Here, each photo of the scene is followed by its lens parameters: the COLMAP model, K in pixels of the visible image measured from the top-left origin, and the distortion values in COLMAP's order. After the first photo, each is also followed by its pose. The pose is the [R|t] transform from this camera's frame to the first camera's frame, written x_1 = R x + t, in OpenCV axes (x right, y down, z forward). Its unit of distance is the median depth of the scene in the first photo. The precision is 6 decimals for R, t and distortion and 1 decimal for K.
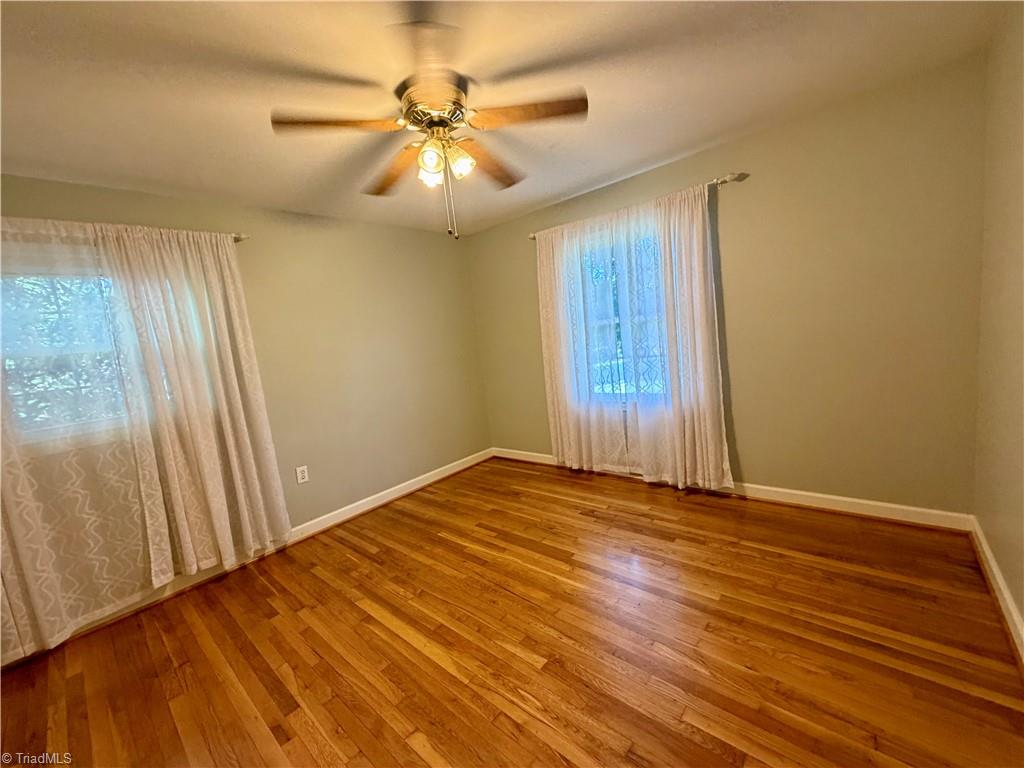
lens RADIAL K [[406.9, 0, 504.4], [0, 406.9, 390.0], [0, 0, 1]] dist [-0.001774, -0.000300]
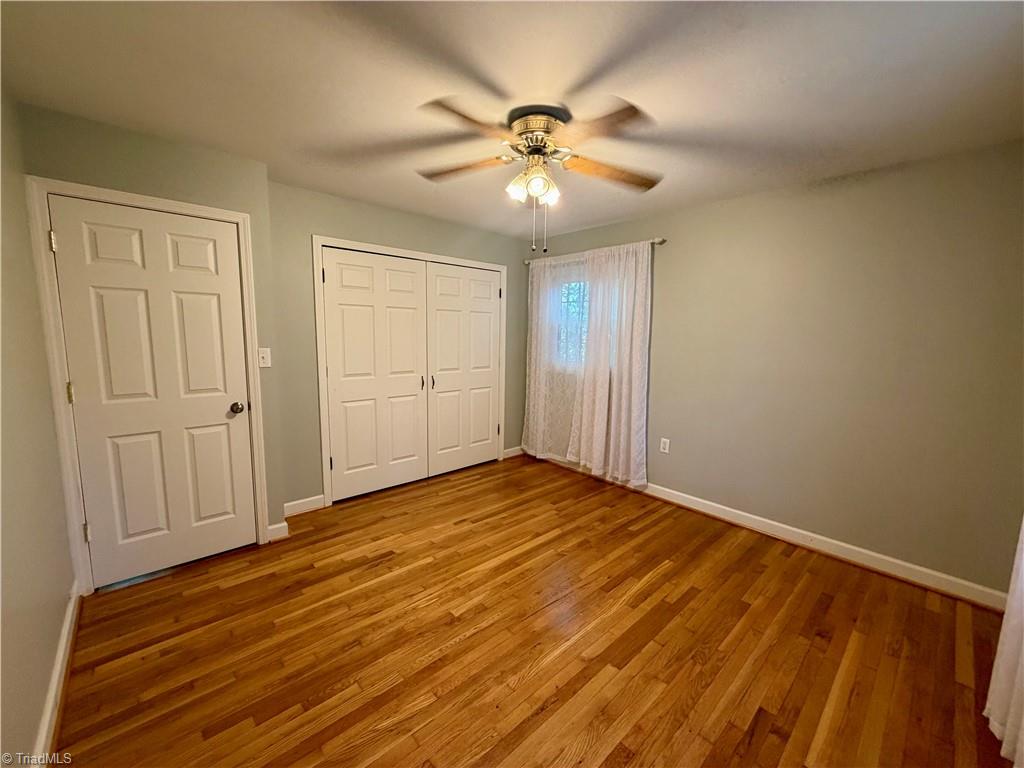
lens RADIAL K [[406.9, 0, 513.3], [0, 406.9, 384.8], [0, 0, 1]] dist [-0.001774, -0.000300]
pose [[-0.093254, 0.238144, -0.966743, 0.722092], [-0.149762, 0.956571, 0.250085, -0.209310], [0.984315, 0.168103, -0.053539, 0.740585]]
